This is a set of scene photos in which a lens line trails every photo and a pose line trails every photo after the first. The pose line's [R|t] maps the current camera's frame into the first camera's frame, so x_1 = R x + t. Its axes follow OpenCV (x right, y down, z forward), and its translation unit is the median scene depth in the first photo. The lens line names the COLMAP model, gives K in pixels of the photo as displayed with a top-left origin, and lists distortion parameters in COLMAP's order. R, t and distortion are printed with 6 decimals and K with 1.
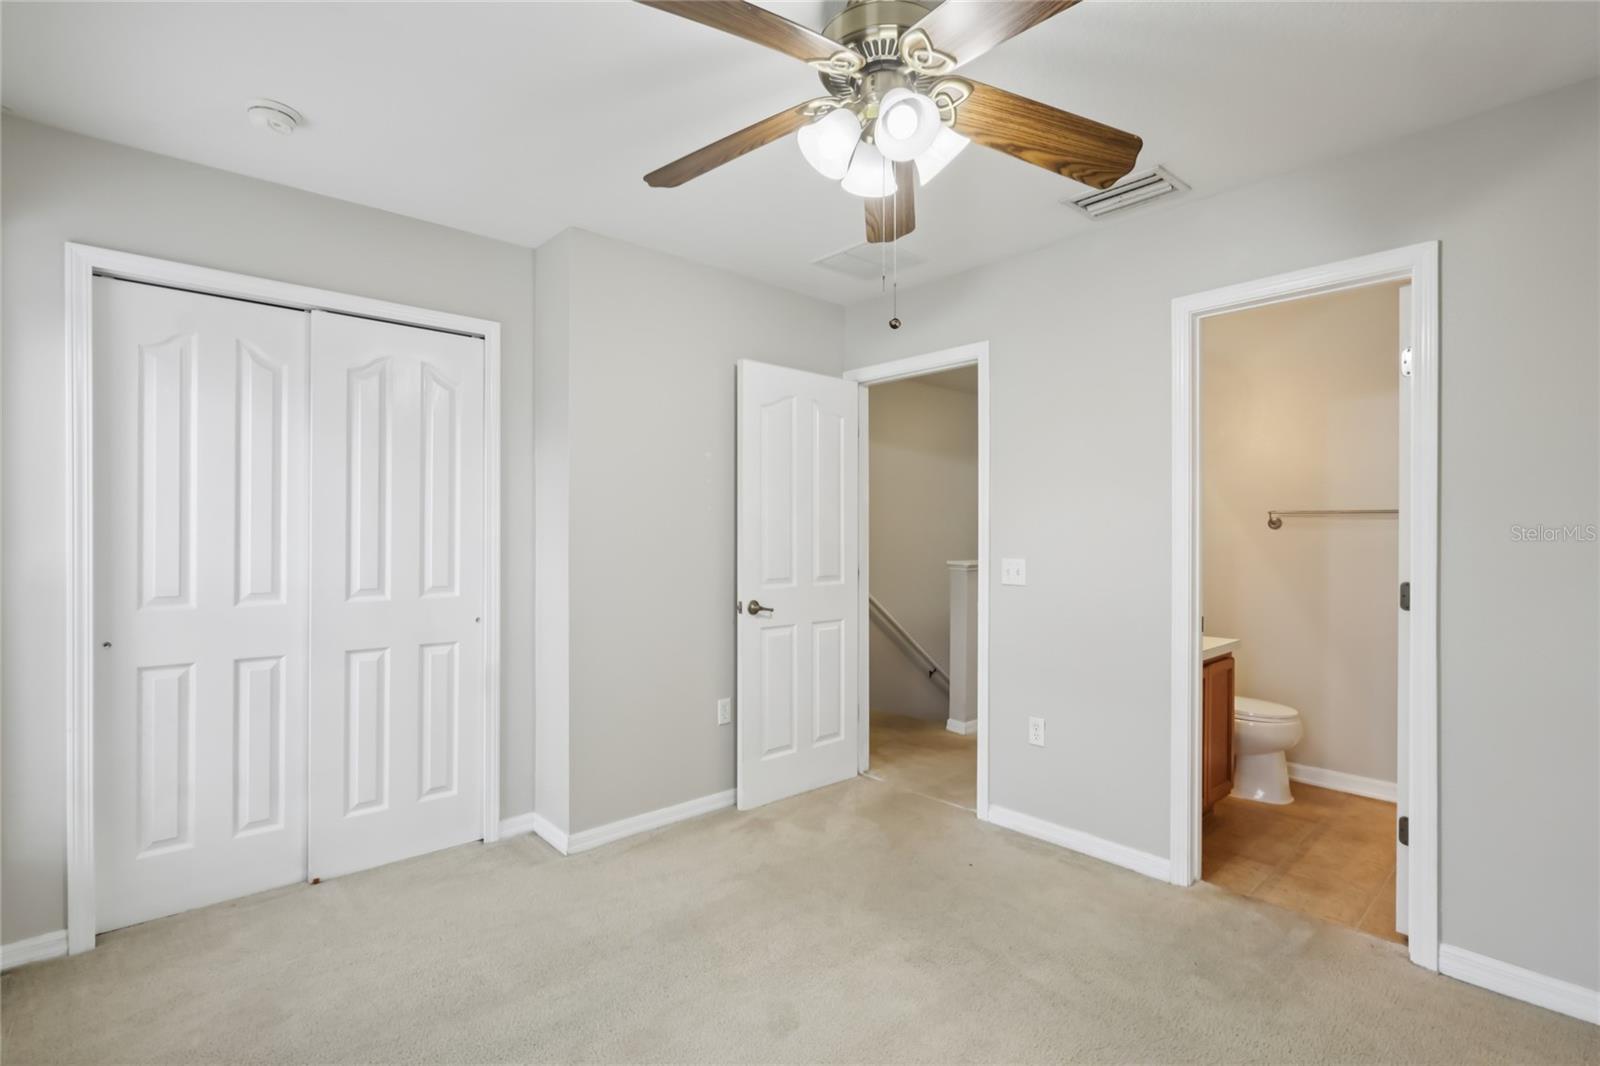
lens RADIAL K [[737.9, 0, 800.0], [0, 737.9, 533.0], [0, 0, 1]] dist [-0.023635, 0.000197]
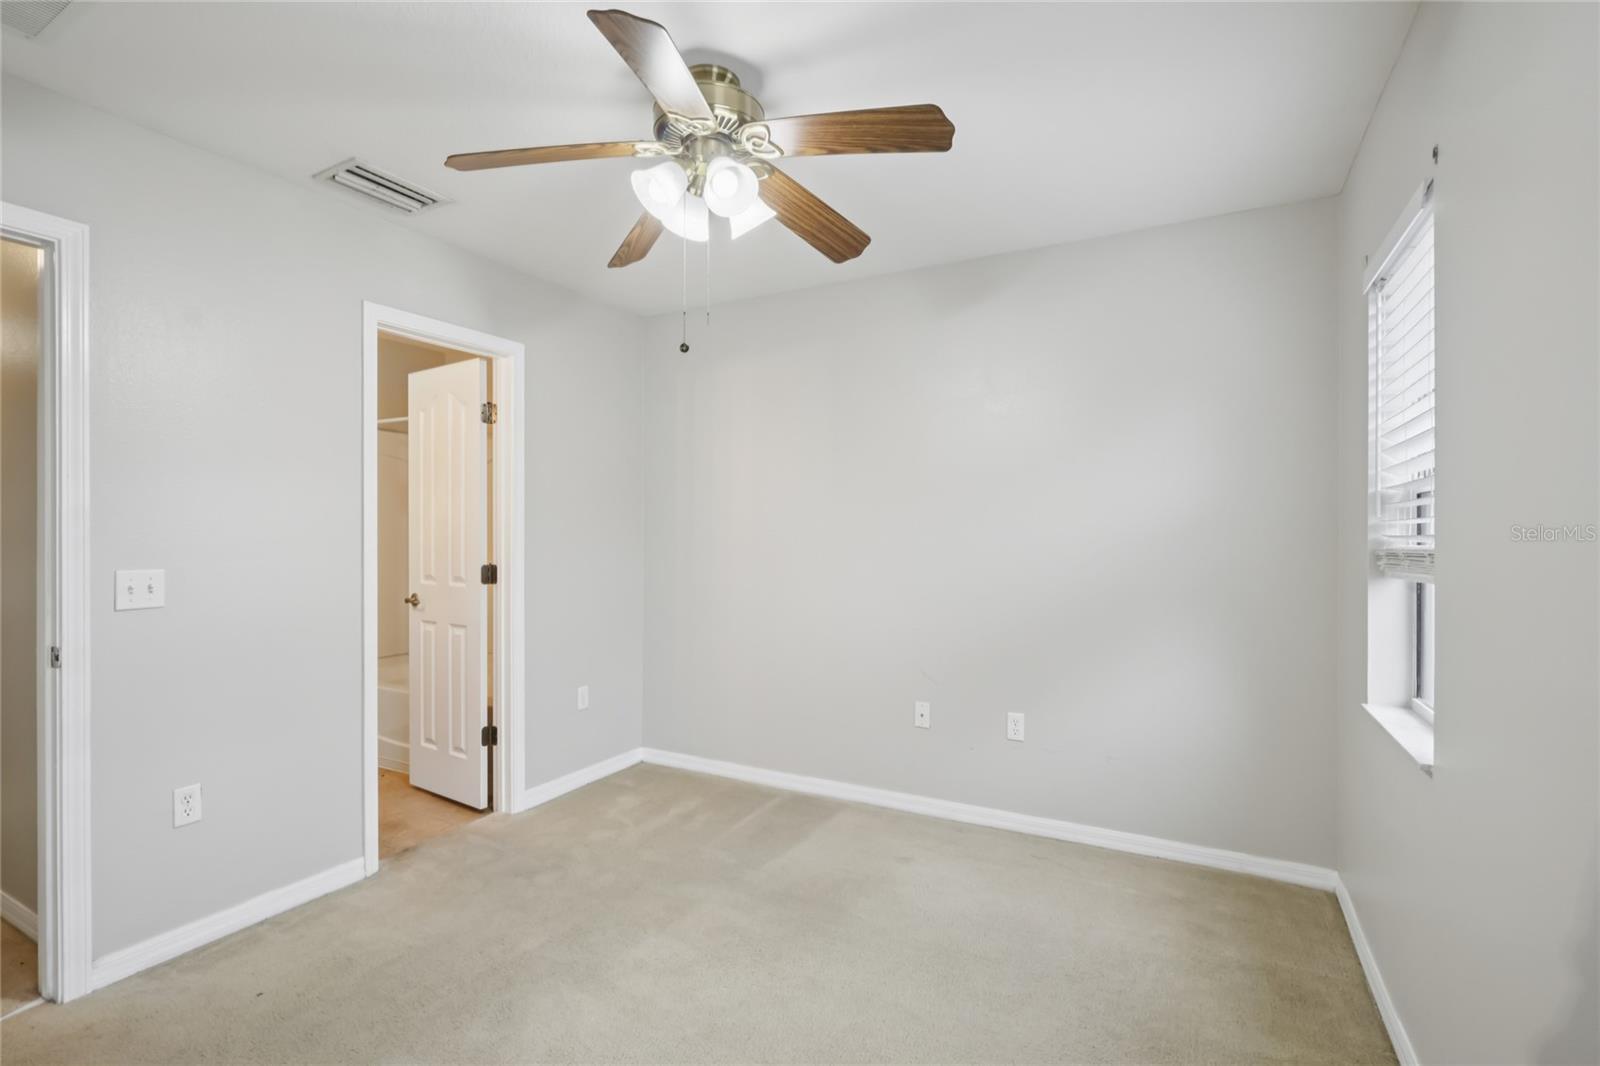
lens RADIAL K [[729.0, 0, 780.9], [0, 729.0, 536.1], [0, 0, 1]] dist [0.000457, -0.000083]
pose [[-0.323534, -0.007017, 0.946190, -0.672927], [-0.004782, 0.999972, 0.005781, -0.004263], [-0.946204, -0.002654, -0.323559, 0.828624]]
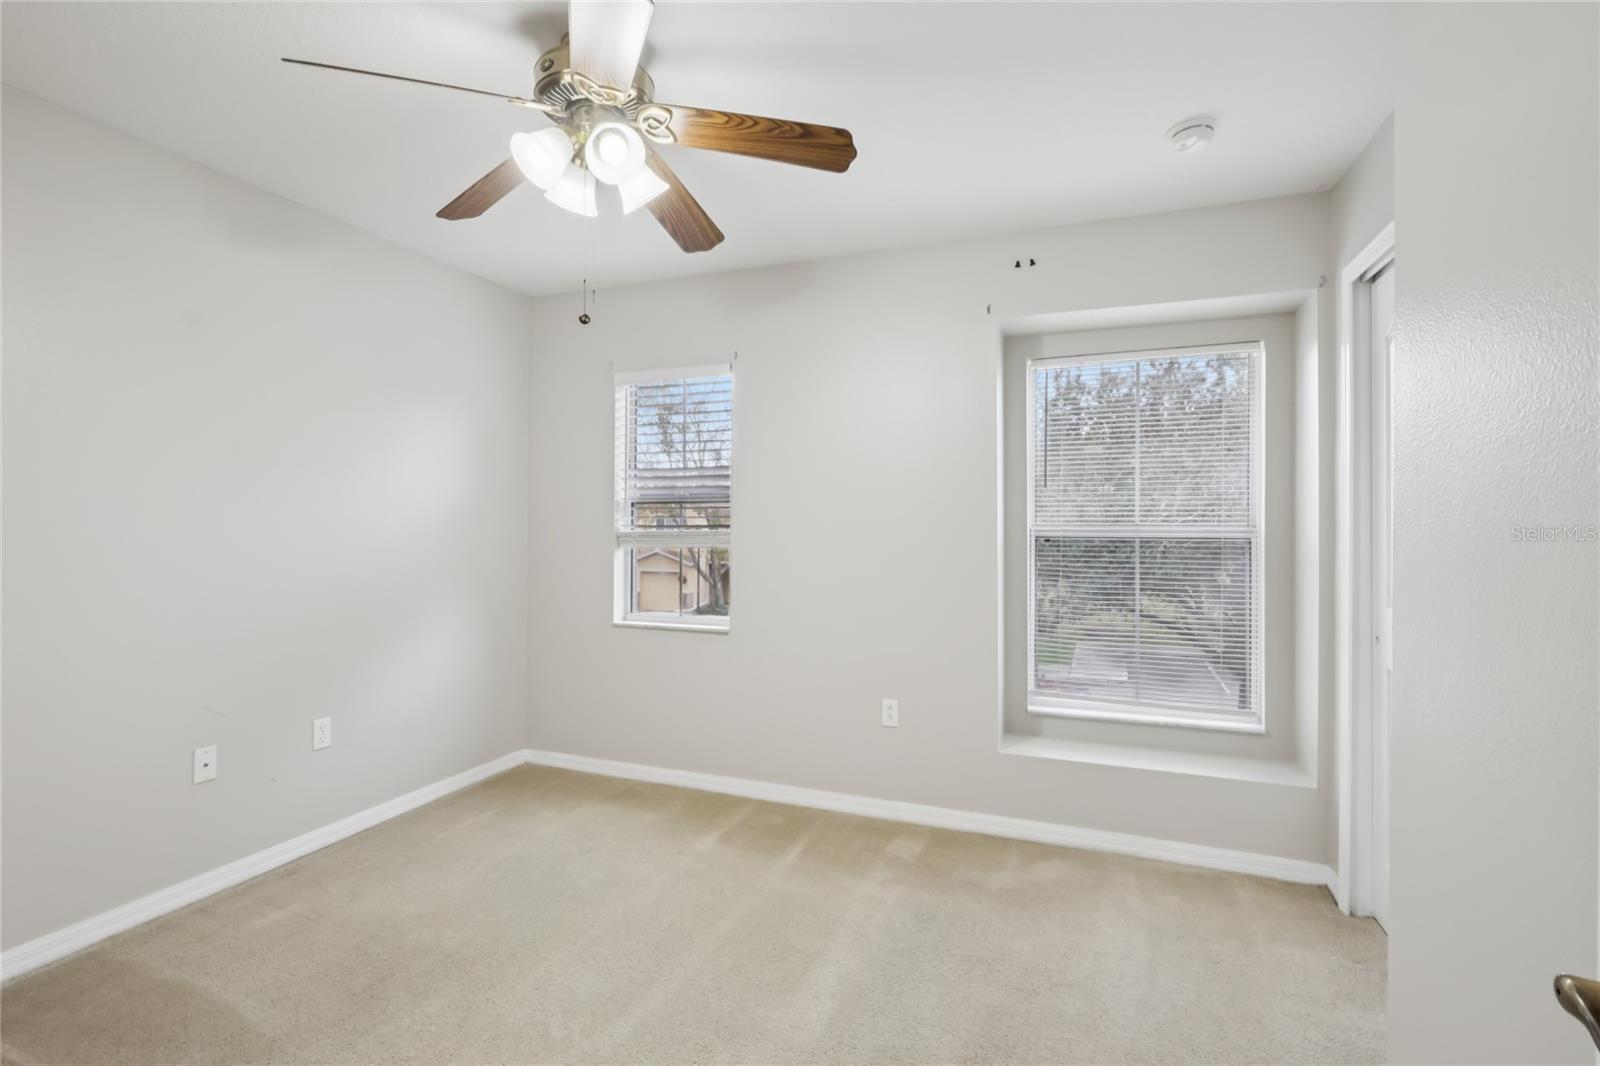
lens RADIAL K [[736.1, 0, 799.9], [0, 736.1, 525.3], [0, 0, 1]] dist [-0.001038, -0.000275]
pose [[-0.902169, -0.006775, -0.431329, 0.200083], [-0.004590, 0.999971, -0.006106, 0.004394], [0.431358, -0.003529, -0.902174, 1.408087]]
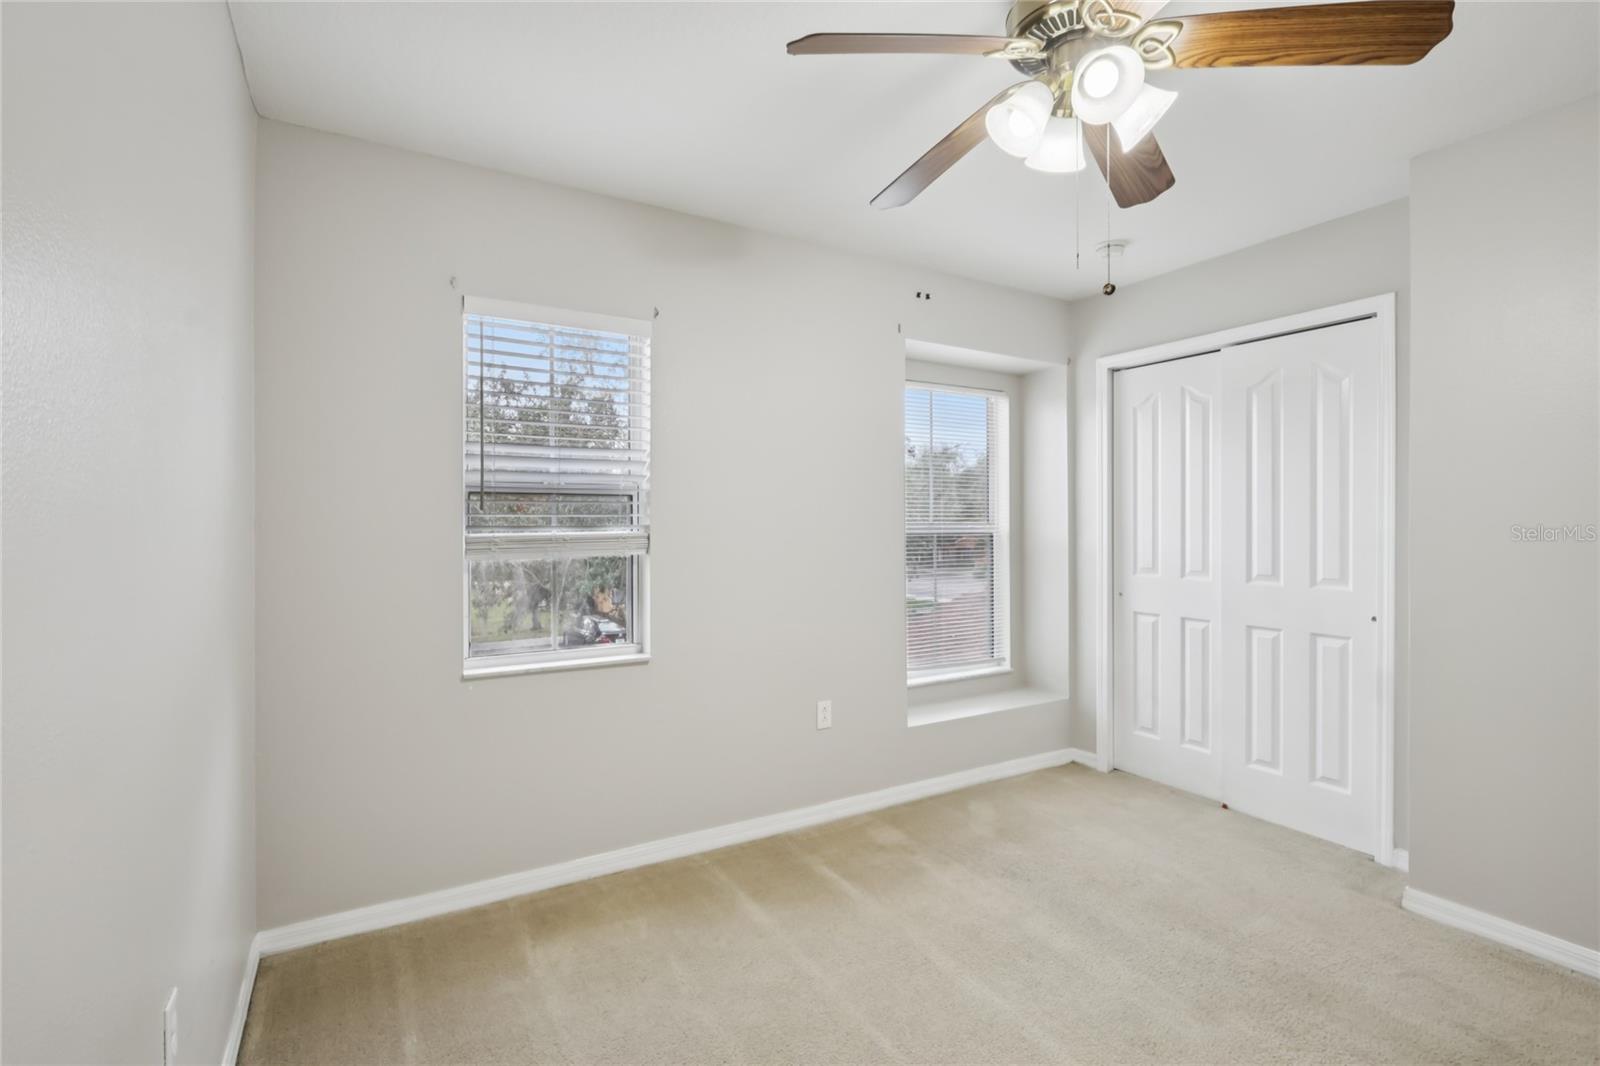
lens RADIAL K [[745.0, 0, 798.1], [0, 745.0, 525.6], [0, 0, 1]] dist [-0.001931, 0.000035]
pose [[-0.209018, 0.000124, -0.977912, 0.750257], [0.001969, 0.999998, -0.000294, -0.001971], [0.977910, -0.001987, -0.209018, 0.566481]]
